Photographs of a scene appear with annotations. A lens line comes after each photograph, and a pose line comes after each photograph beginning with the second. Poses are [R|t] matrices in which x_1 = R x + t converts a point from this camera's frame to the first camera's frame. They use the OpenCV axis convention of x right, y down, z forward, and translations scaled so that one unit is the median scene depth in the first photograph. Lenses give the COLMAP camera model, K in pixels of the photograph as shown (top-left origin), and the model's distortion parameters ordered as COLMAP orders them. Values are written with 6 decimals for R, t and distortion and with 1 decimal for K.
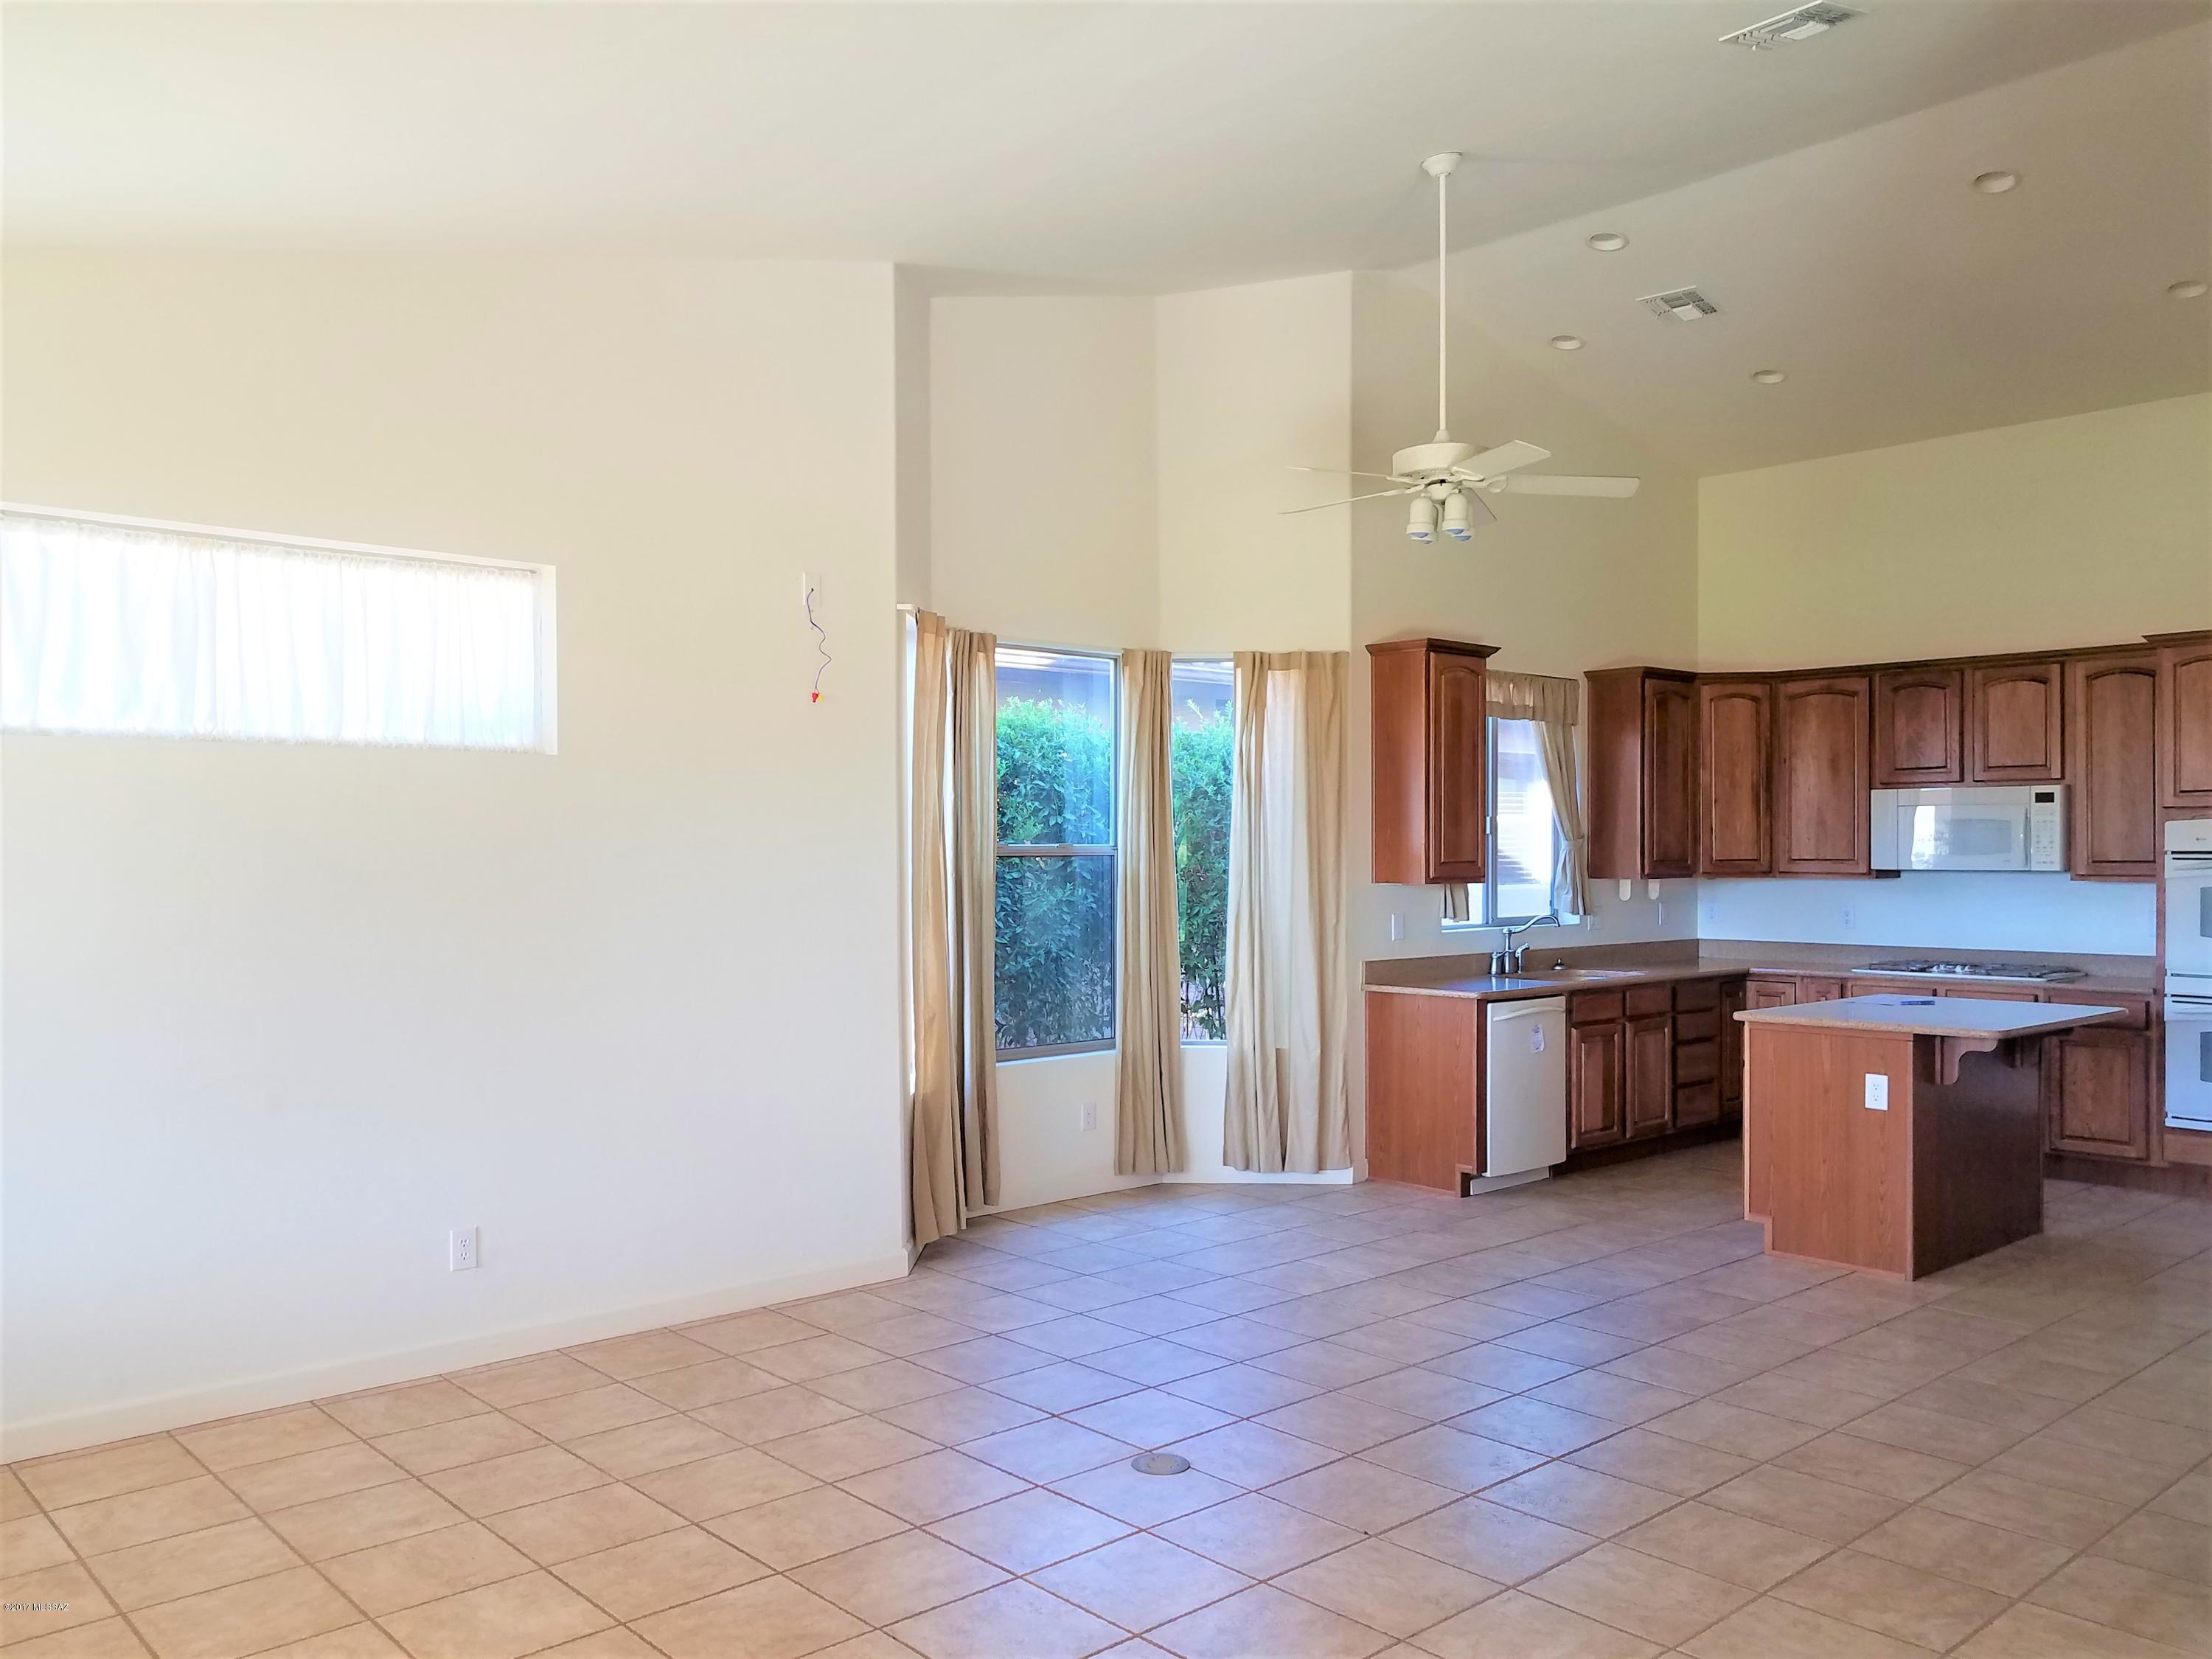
lens RADIAL K [[1717.3, 0, 1103.4], [0, 1717.3, 855.0], [0, 0, 1]] dist [0.038222, -0.046063]
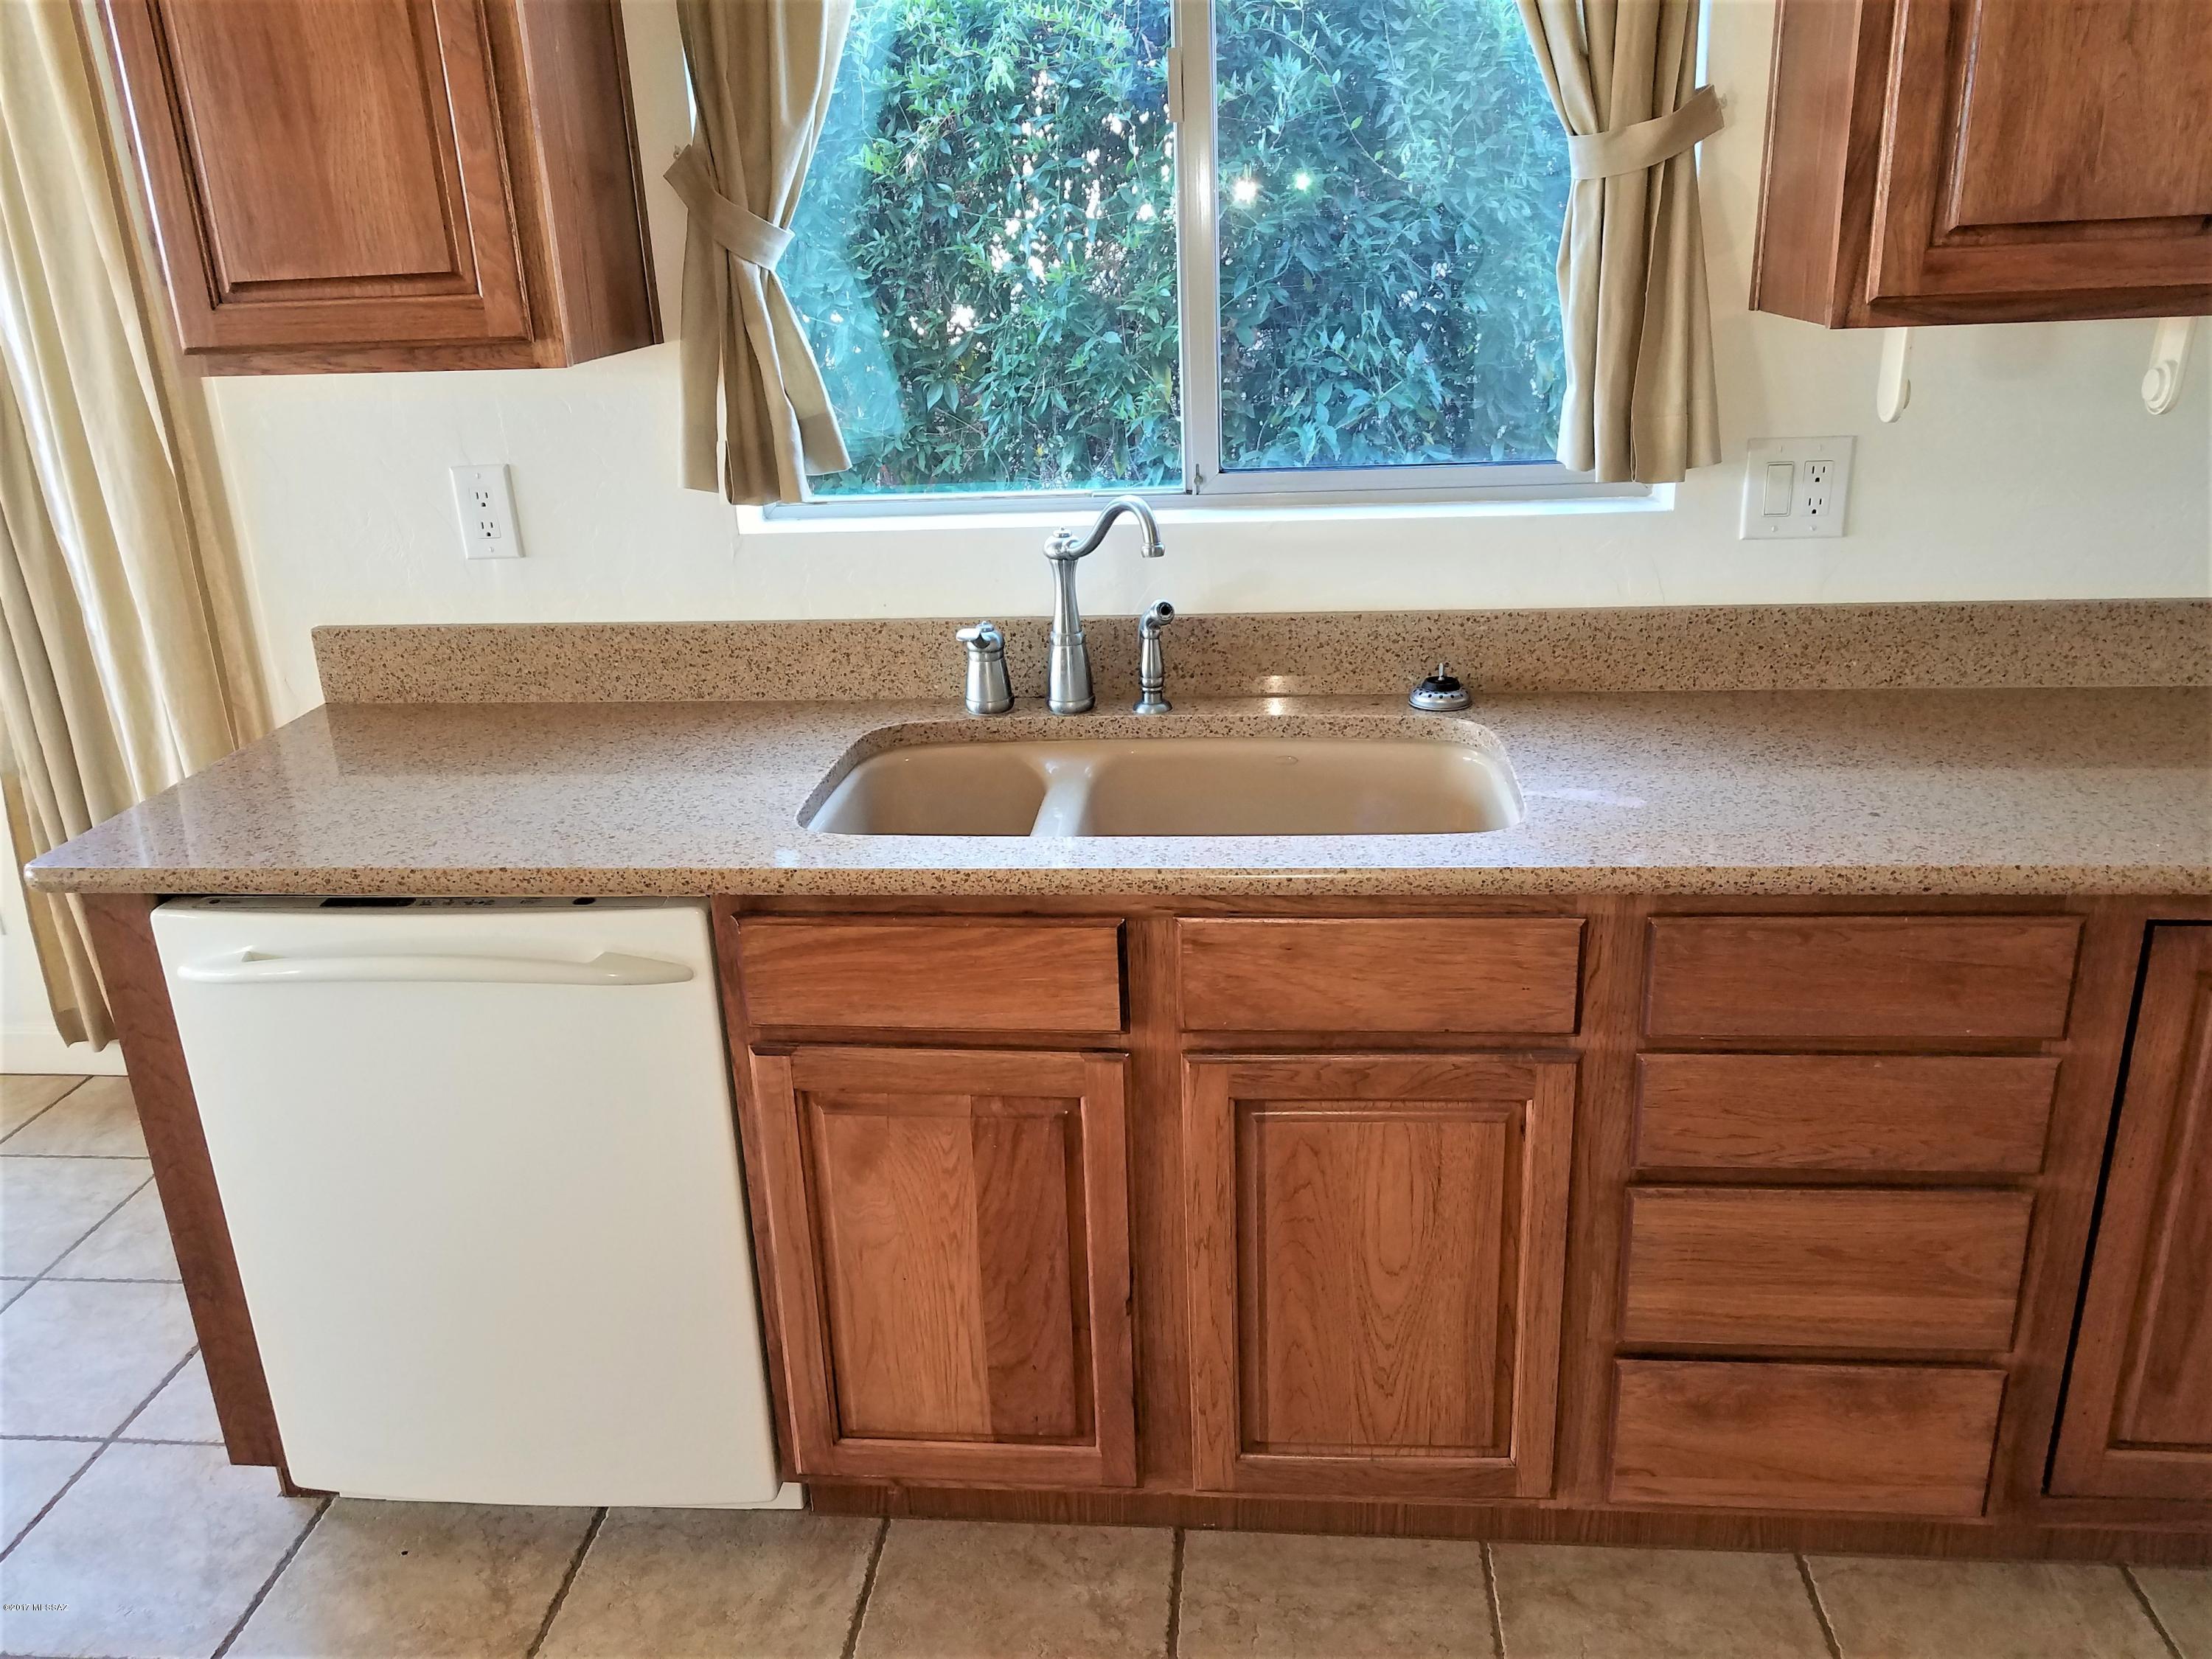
lens RADIAL K [[1748.1, 0, 1101.5], [0, 1748.1, 859.3], [0, 0, 1]] dist [0.008981, -0.001289]
pose [[0.676951, 0.237930, -0.696511, 0.443094], [0.034861, 0.934883, 0.353241, -0.003286], [0.735202, -0.263408, 0.624575, 0.861797]]
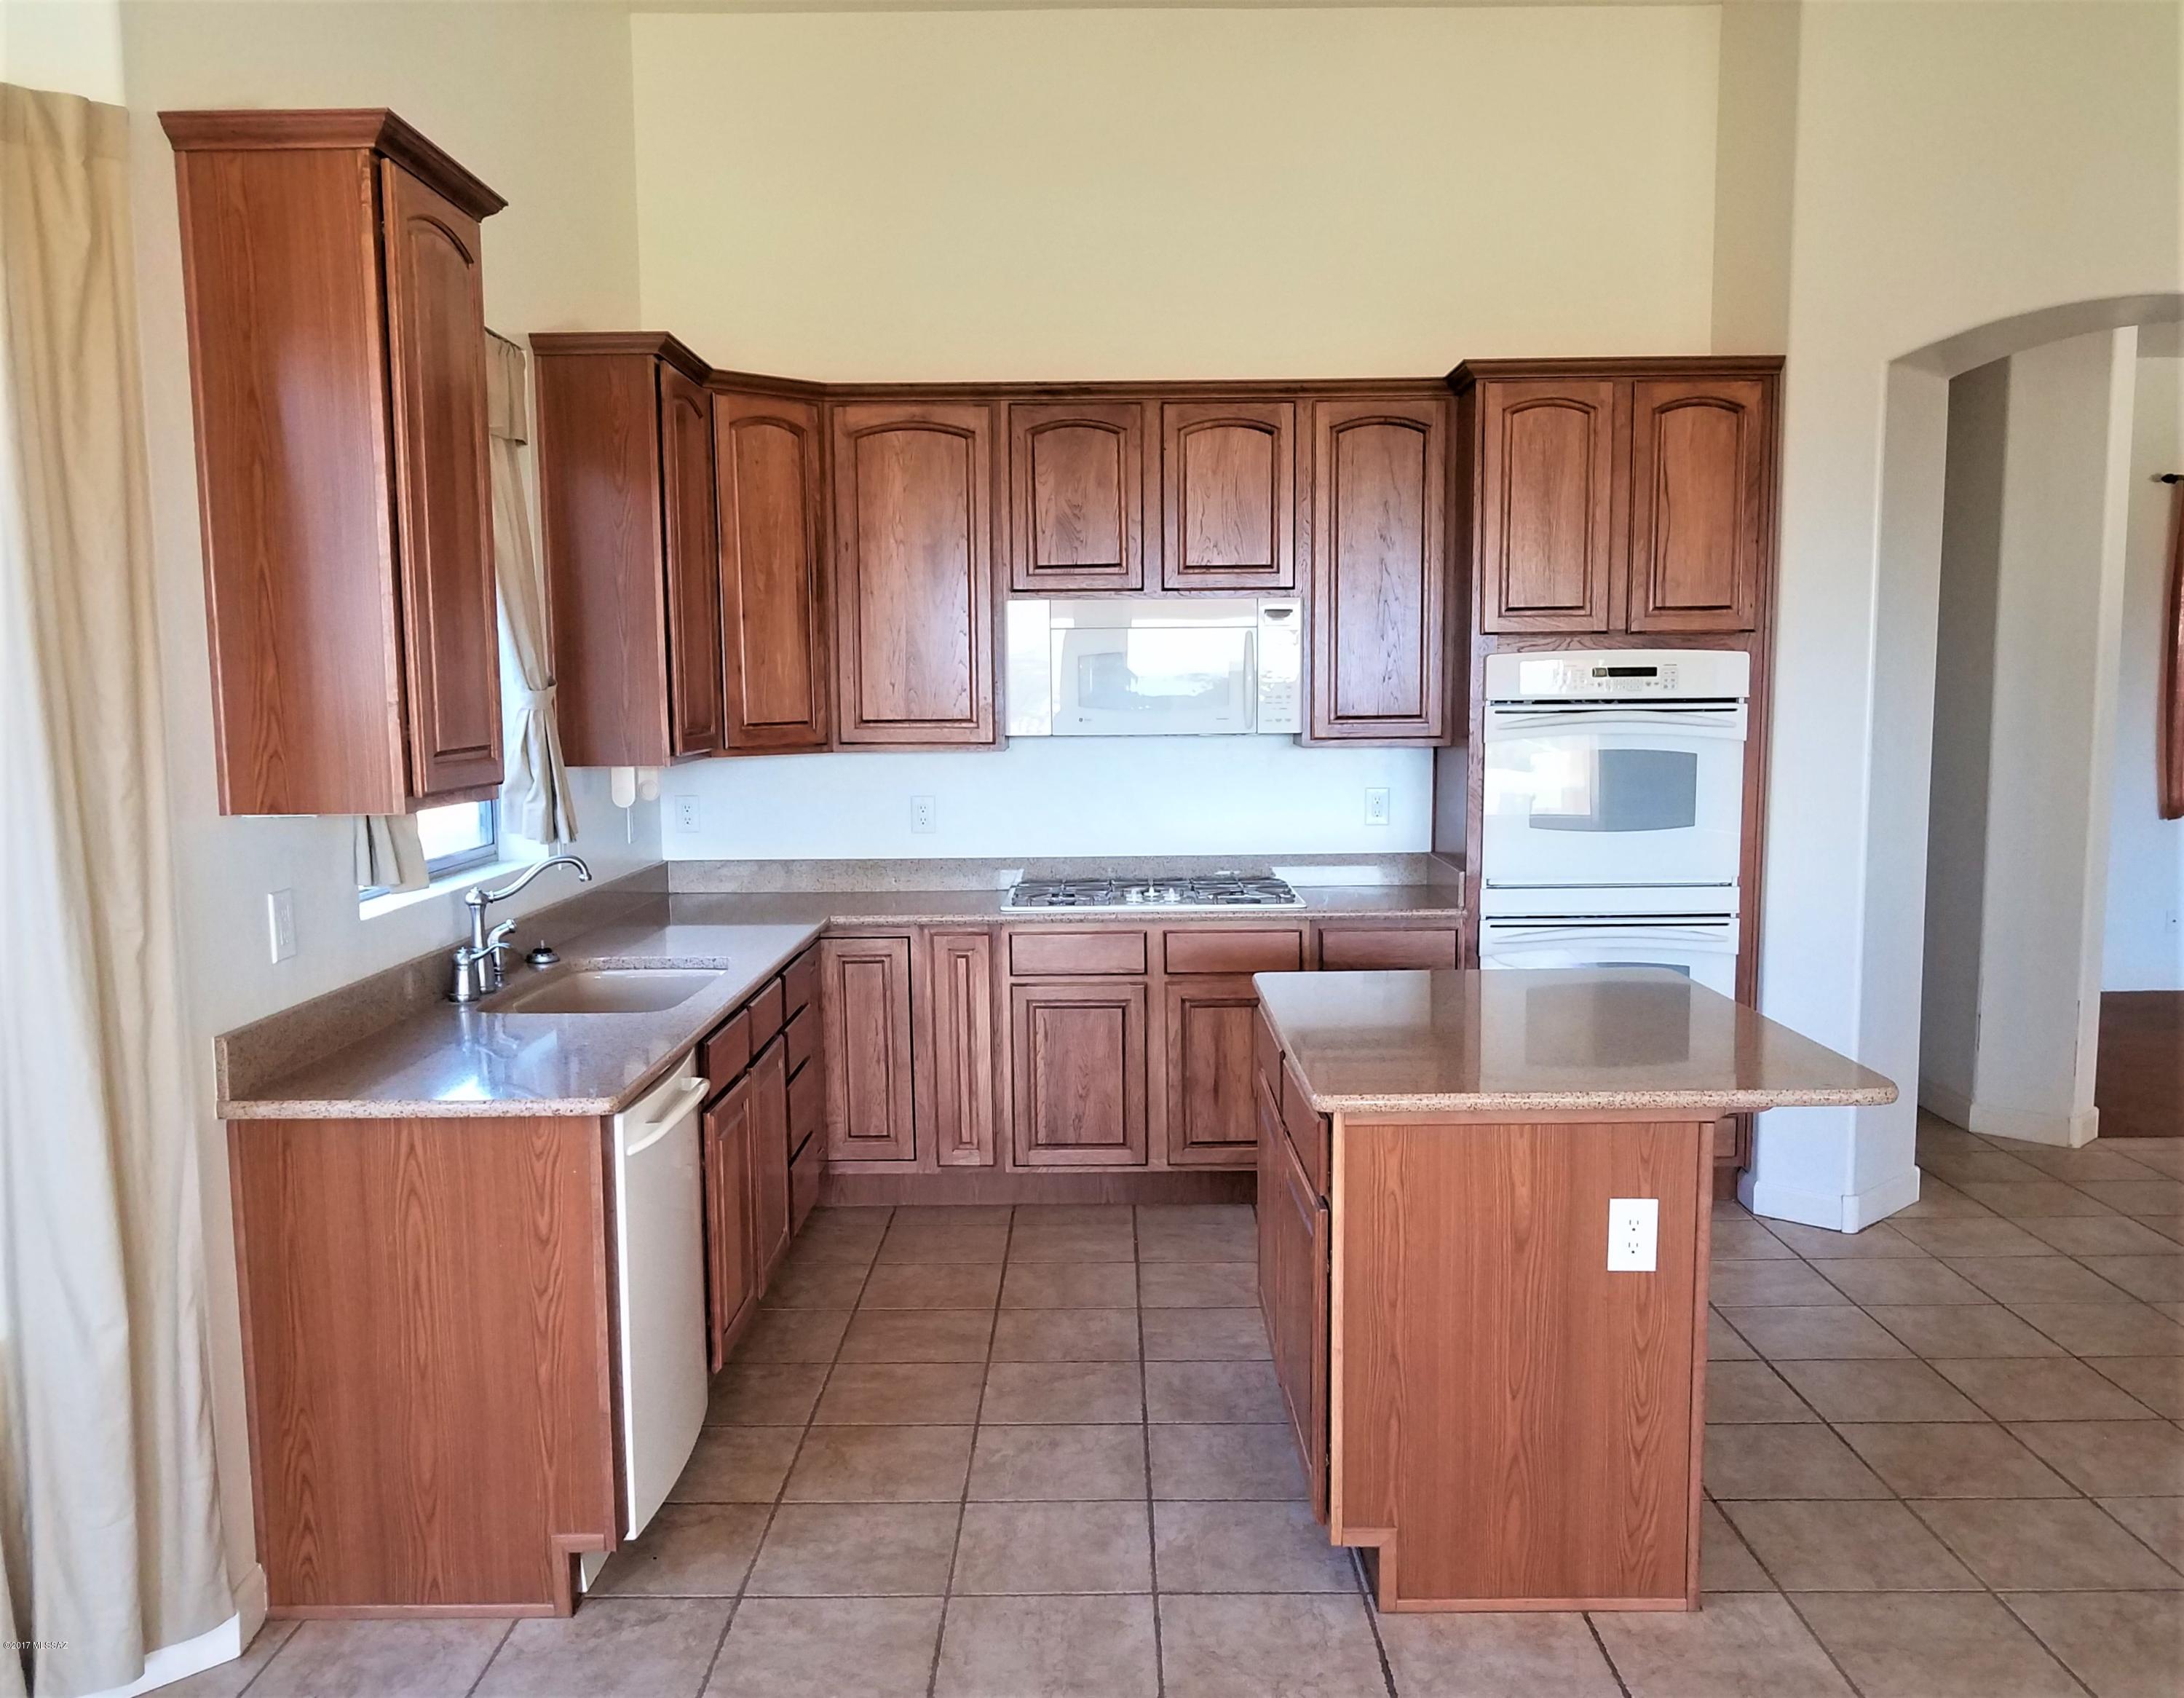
lens RADIAL K [[1815.1, 0, 1101.2], [0, 1815.1, 902.1], [0, 0, 1]] dist [0.016068, -0.017335]
pose [[0.672557, -0.093132, 0.734162, 0.000724], [0.011457, 0.993241, 0.115502, -0.007107], [-0.739957, -0.069270, 0.669078, 0.590780]]
